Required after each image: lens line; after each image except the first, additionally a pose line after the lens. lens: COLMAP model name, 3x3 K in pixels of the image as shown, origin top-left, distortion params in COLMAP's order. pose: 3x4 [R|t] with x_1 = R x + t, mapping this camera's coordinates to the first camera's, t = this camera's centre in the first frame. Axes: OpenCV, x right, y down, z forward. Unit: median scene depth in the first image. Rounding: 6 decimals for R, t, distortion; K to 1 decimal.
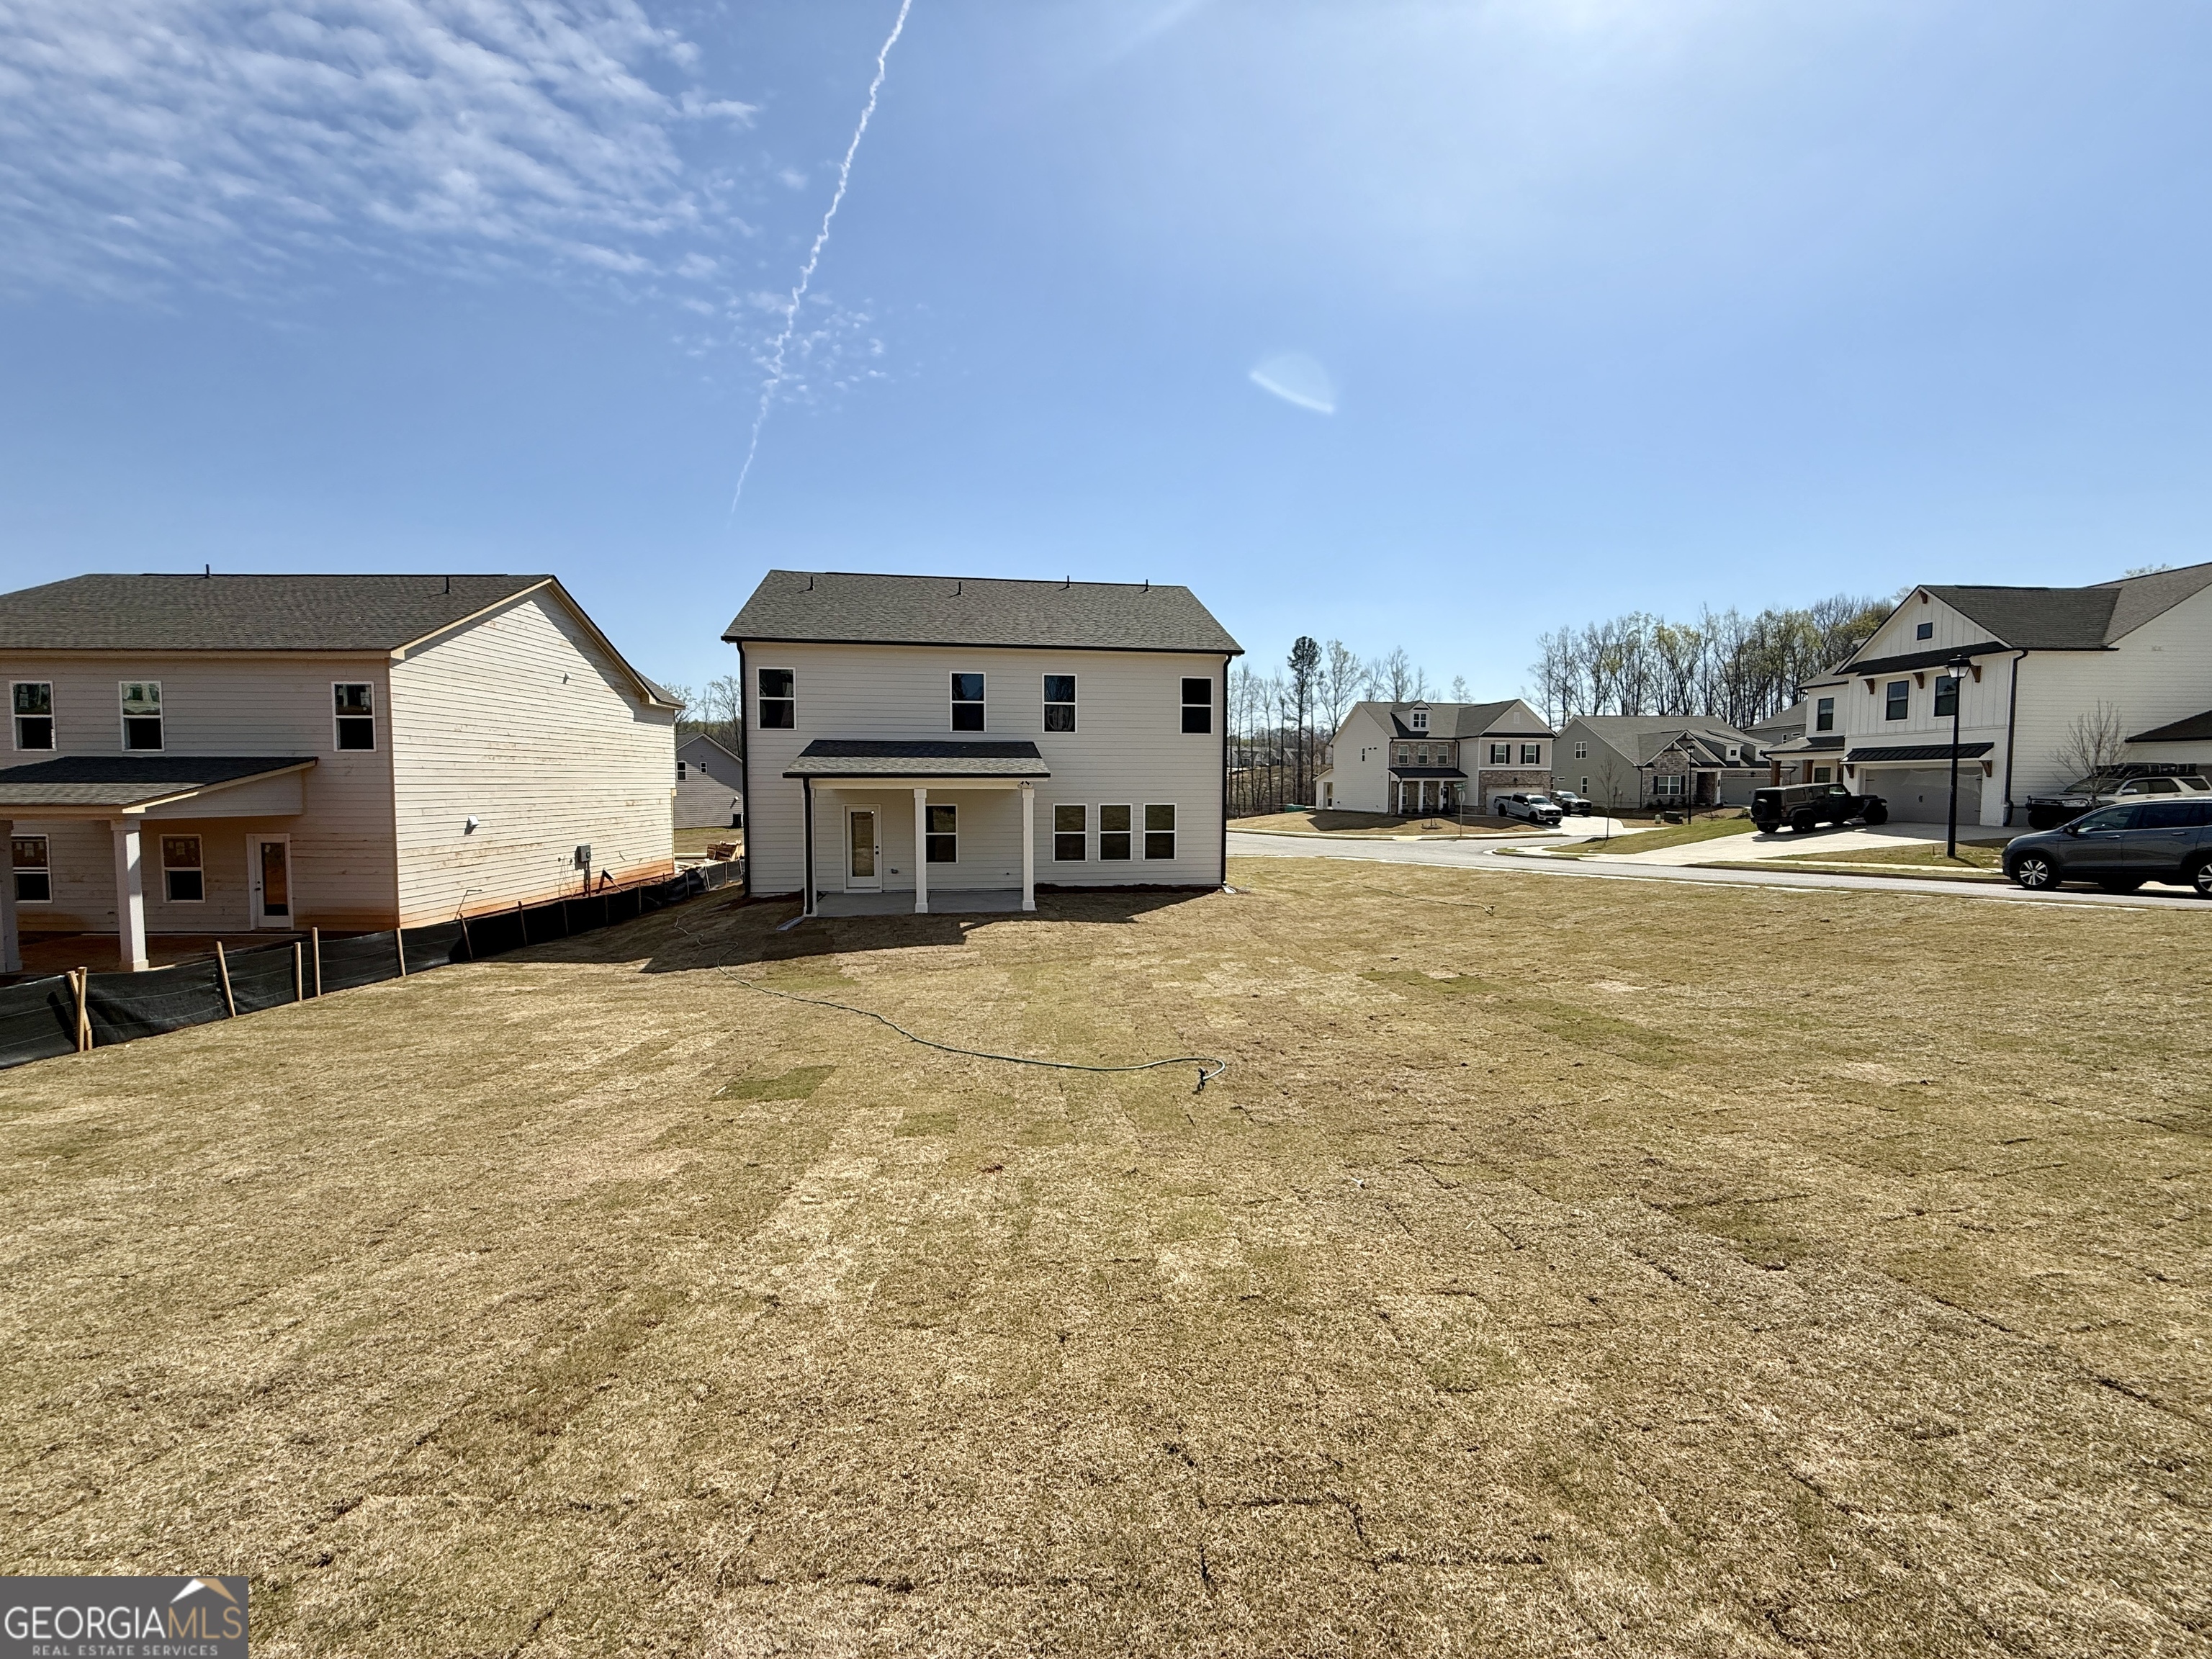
lens RADIAL K [[882.8, 0, 1097.4], [0, 882.8, 814.6], [0, 0, 1]] dist [-0.013943, 0.004241]
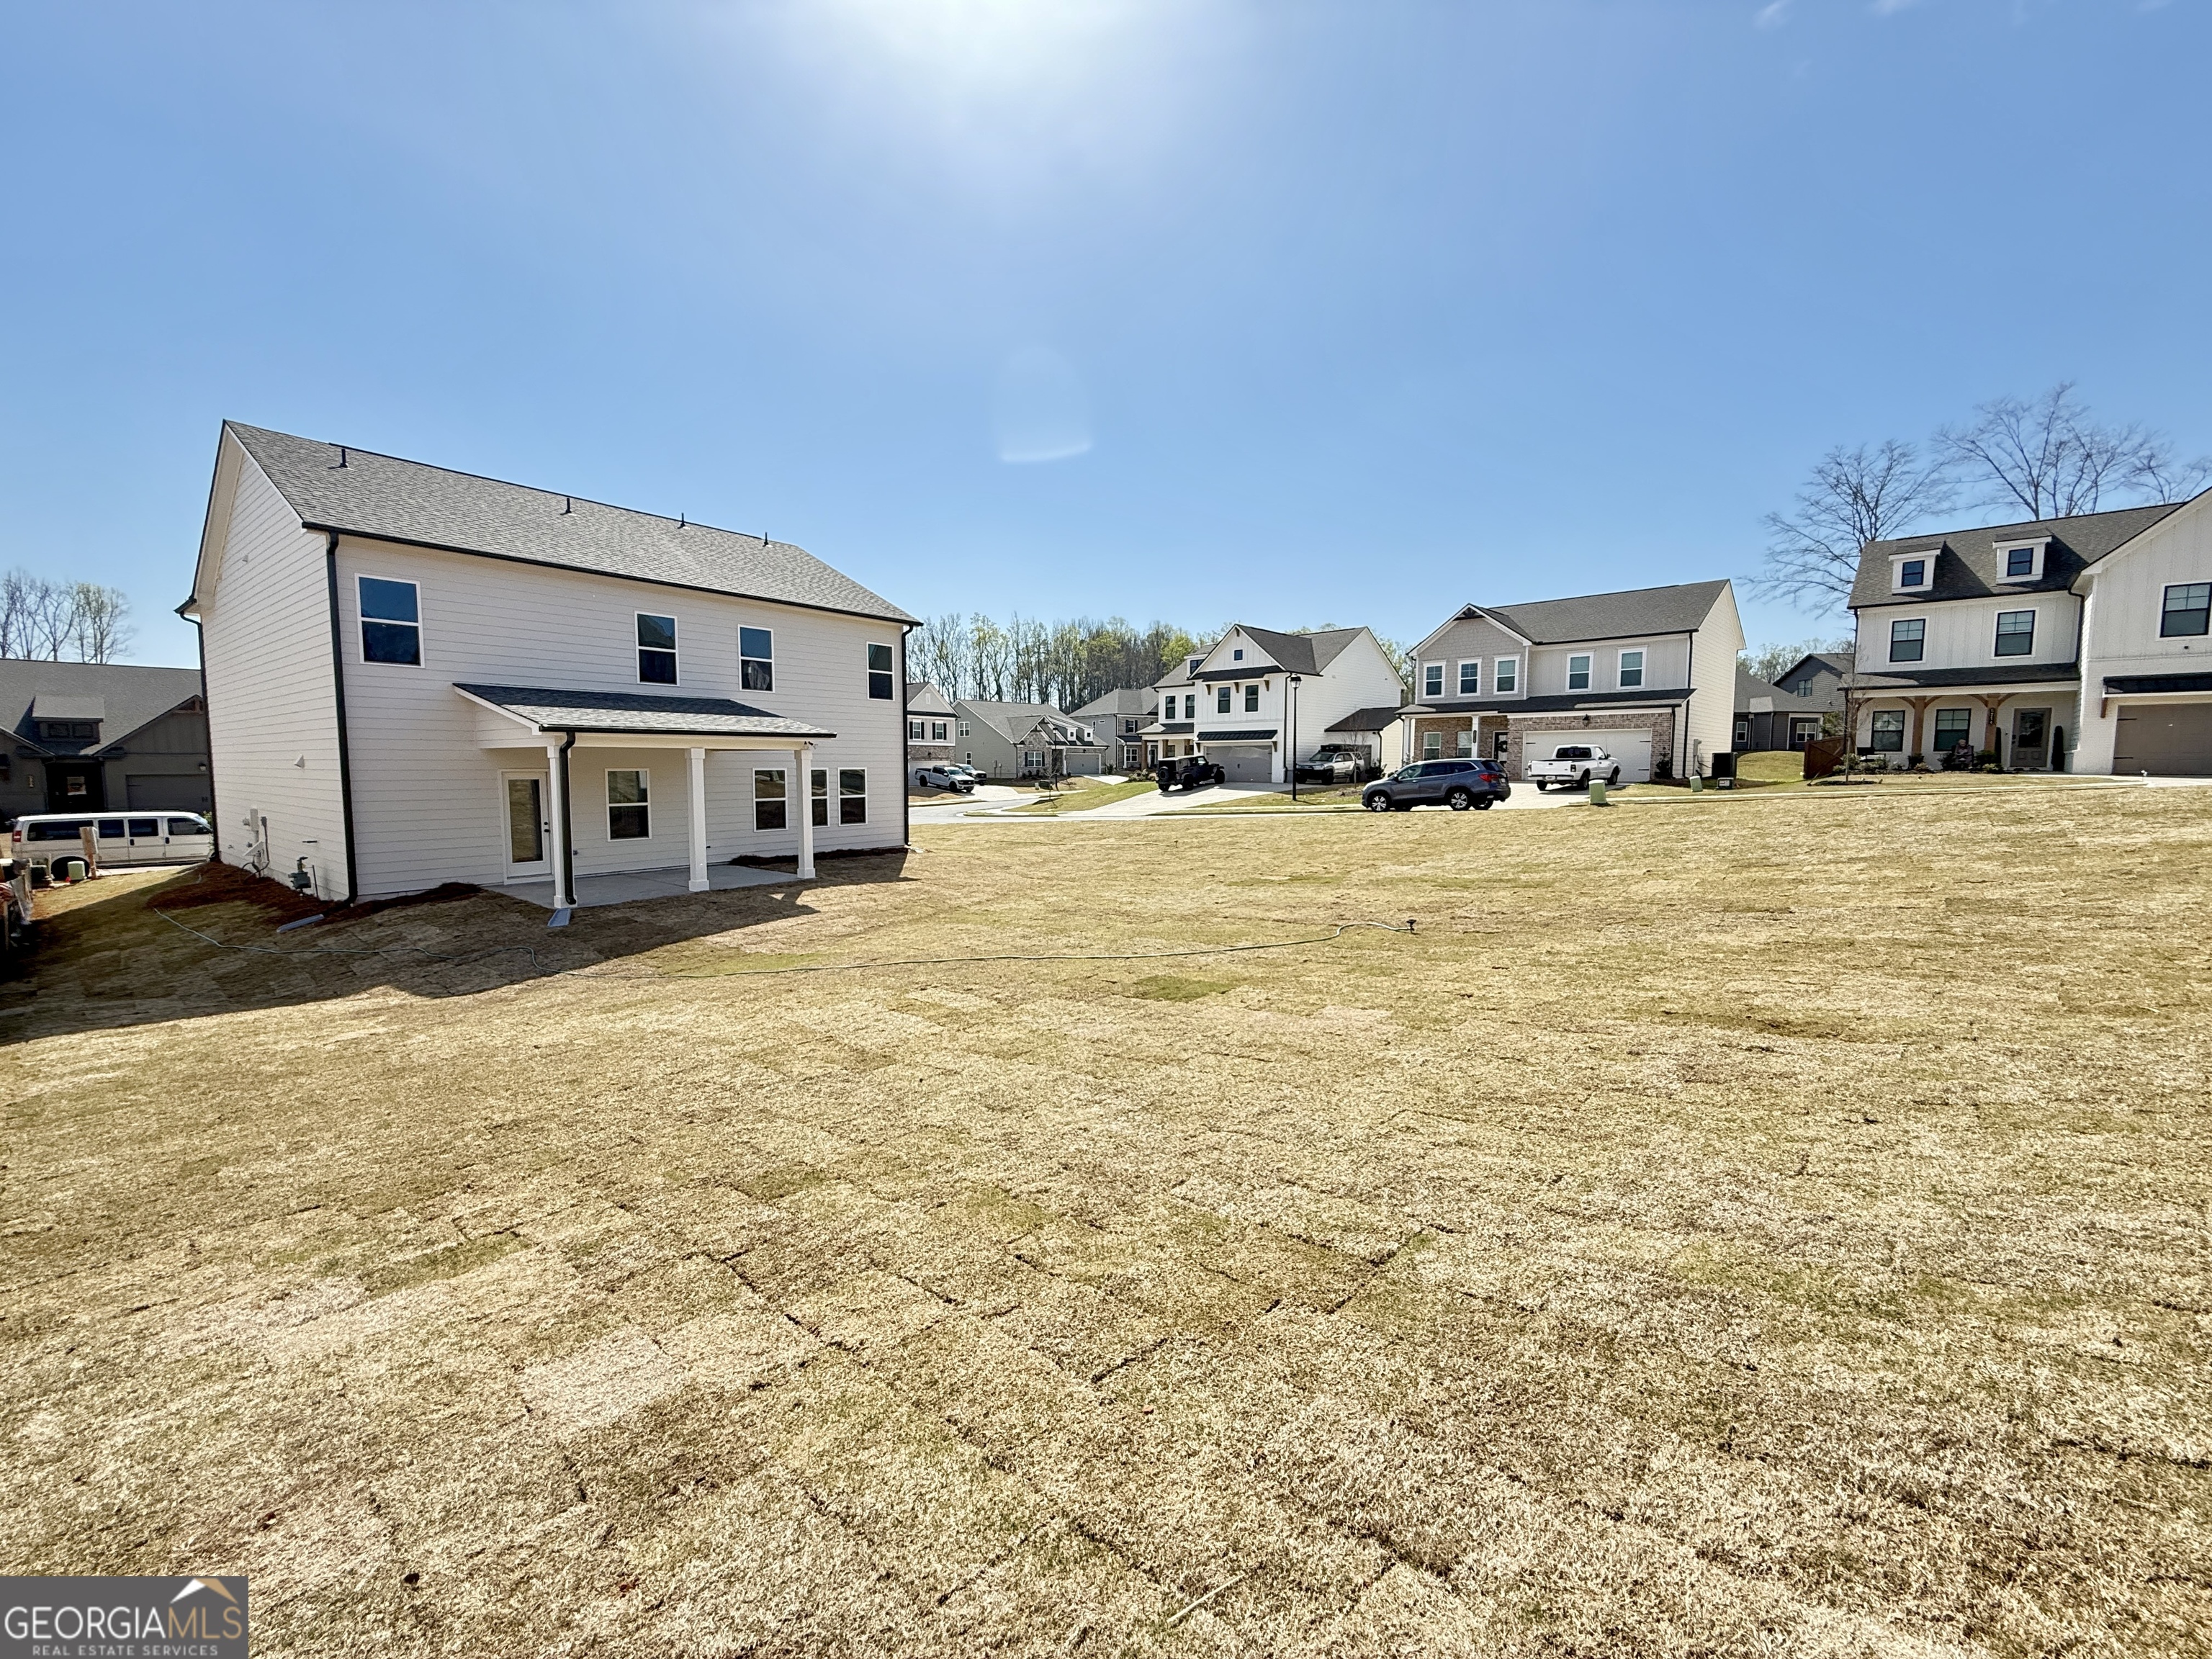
lens RADIAL K [[890.4, 0, 1106.0], [0, 890.4, 829.5], [0, 0, 1]] dist [0.000711, -0.000057]
pose [[0.720793, -0.050990, 0.691272, -0.315772], [0.022021, 0.998472, 0.050688, 0.008918], [-0.692800, -0.021313, 0.720815, 0.051156]]
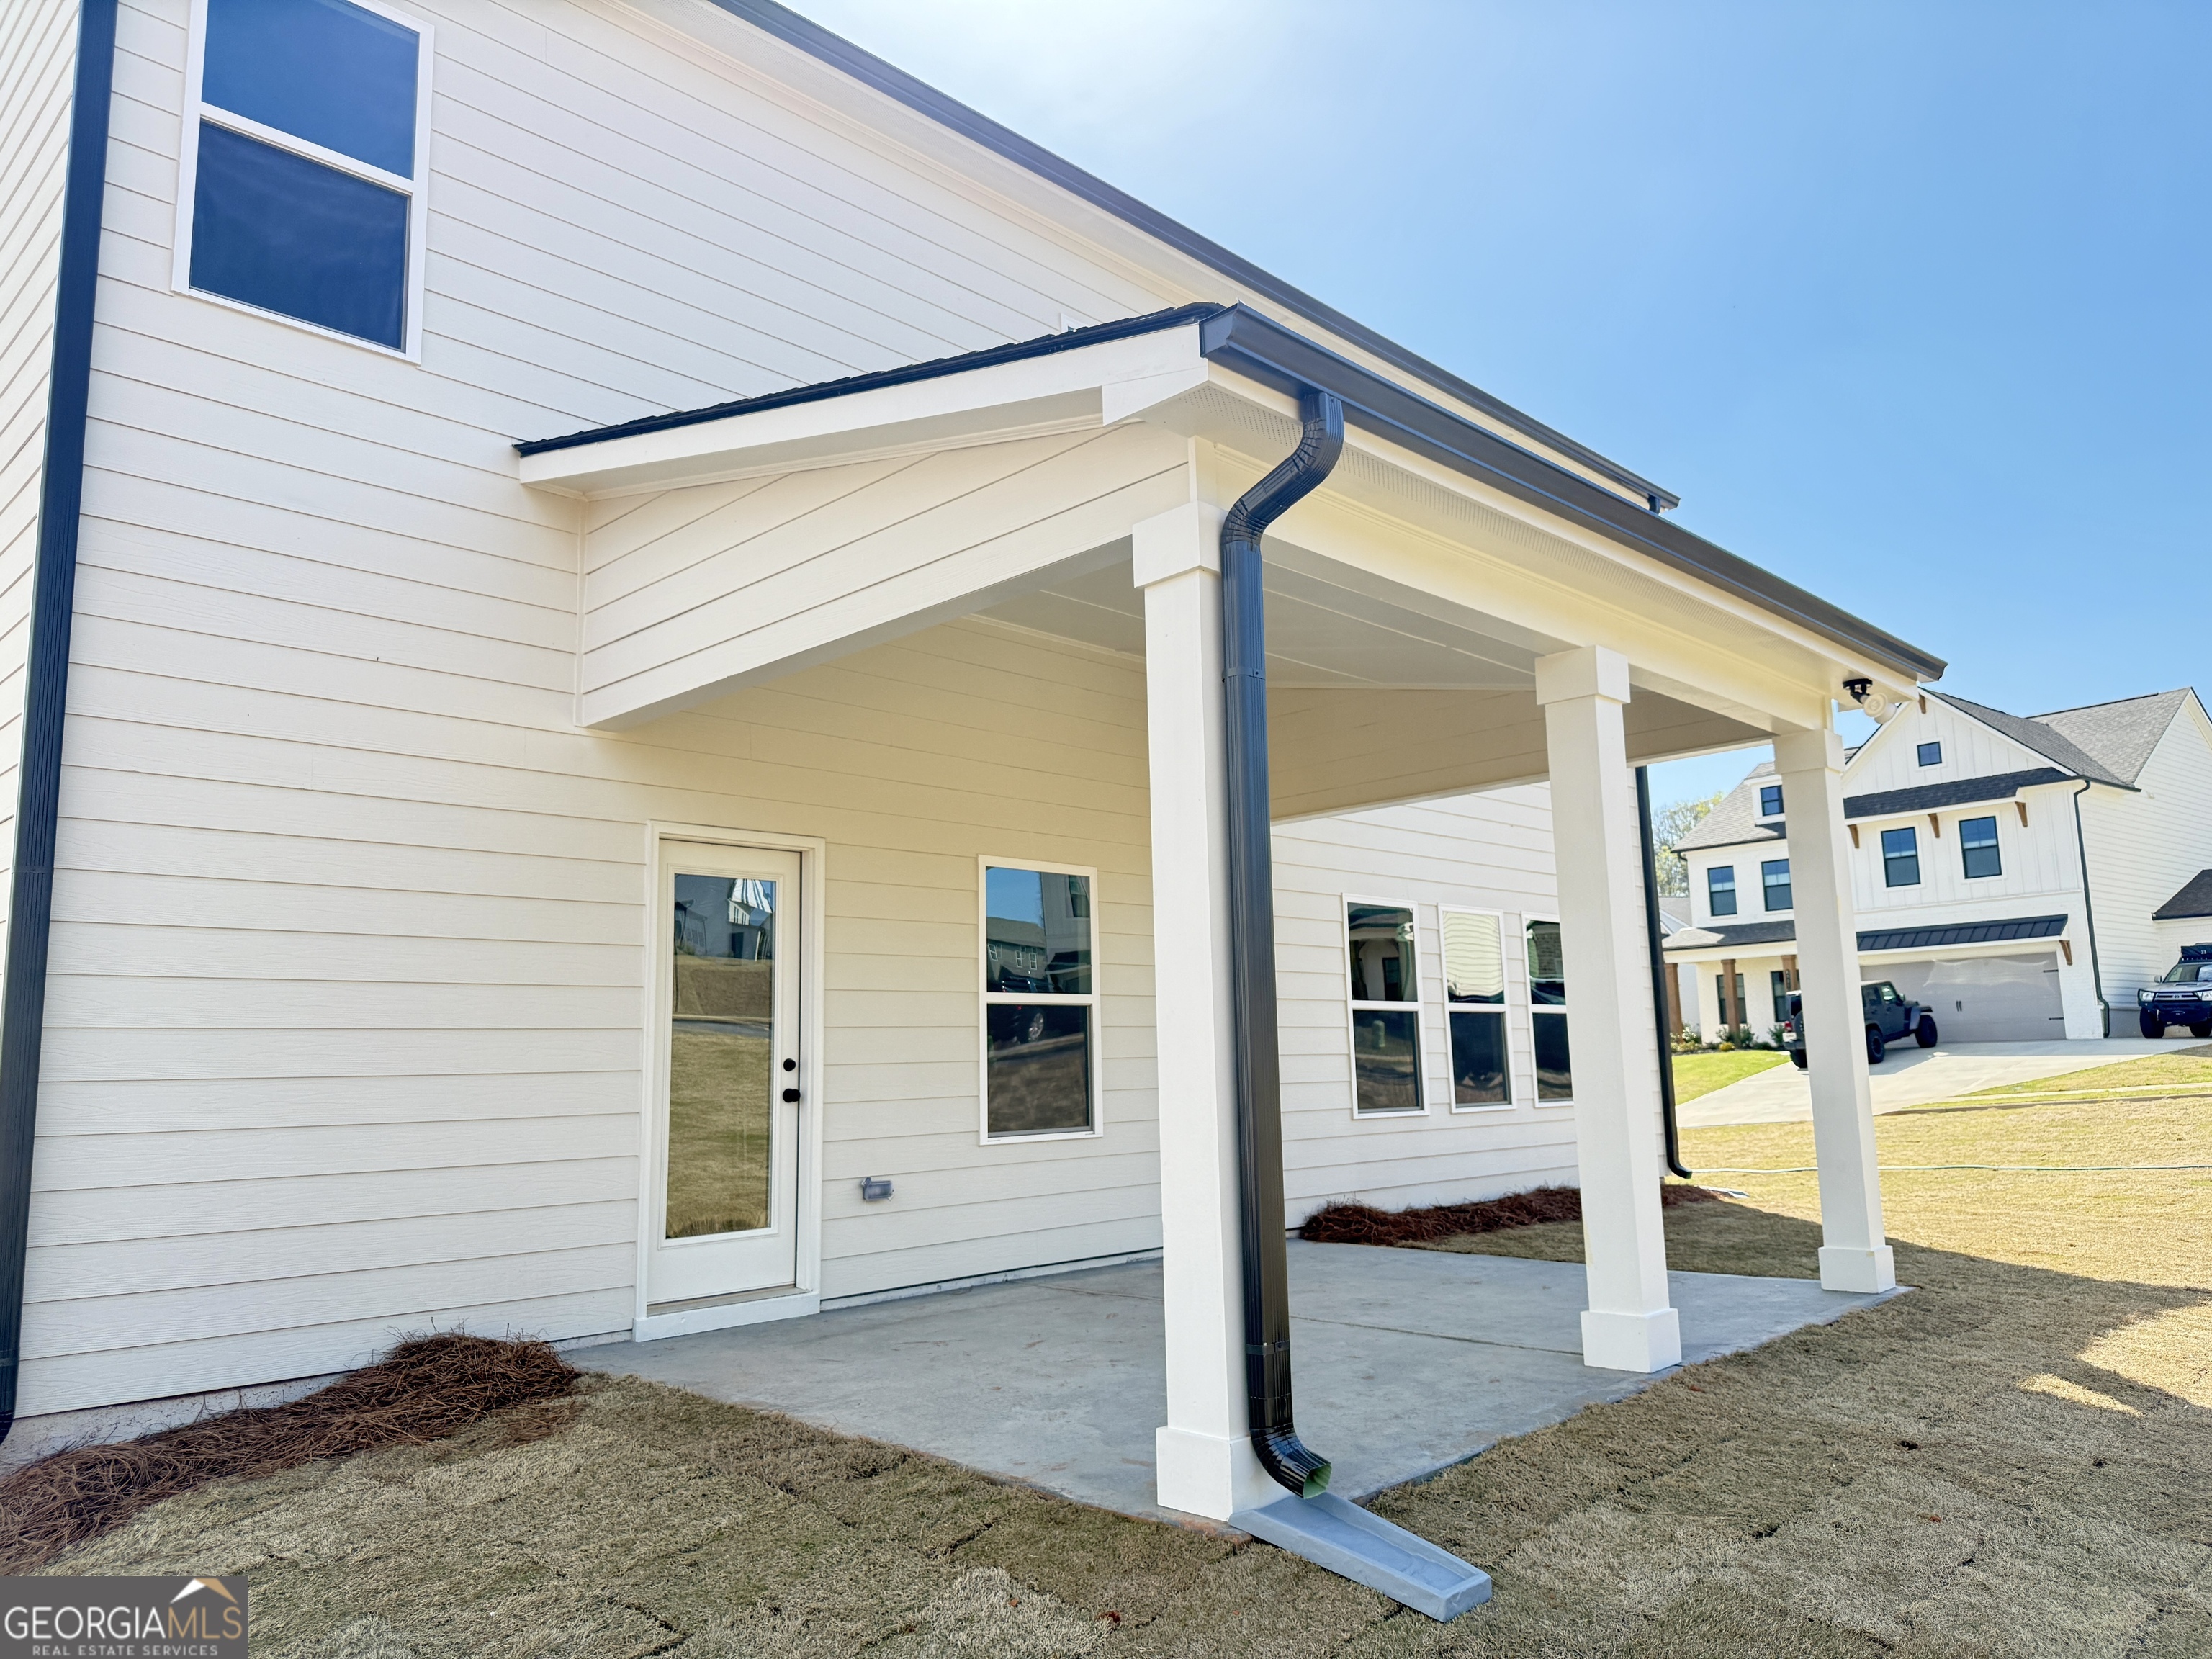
lens RADIAL K [[1570.1, 0, 1098.7], [0, 1570.1, 831.8], [0, 0, 1]] dist [0.006442, -0.003000]
pose [[0.800356, 0.070447, 0.595372, -0.287333], [0.045624, 0.983036, -0.177648, 0.035550], [-0.597787, 0.169345, 0.783564, 0.485854]]
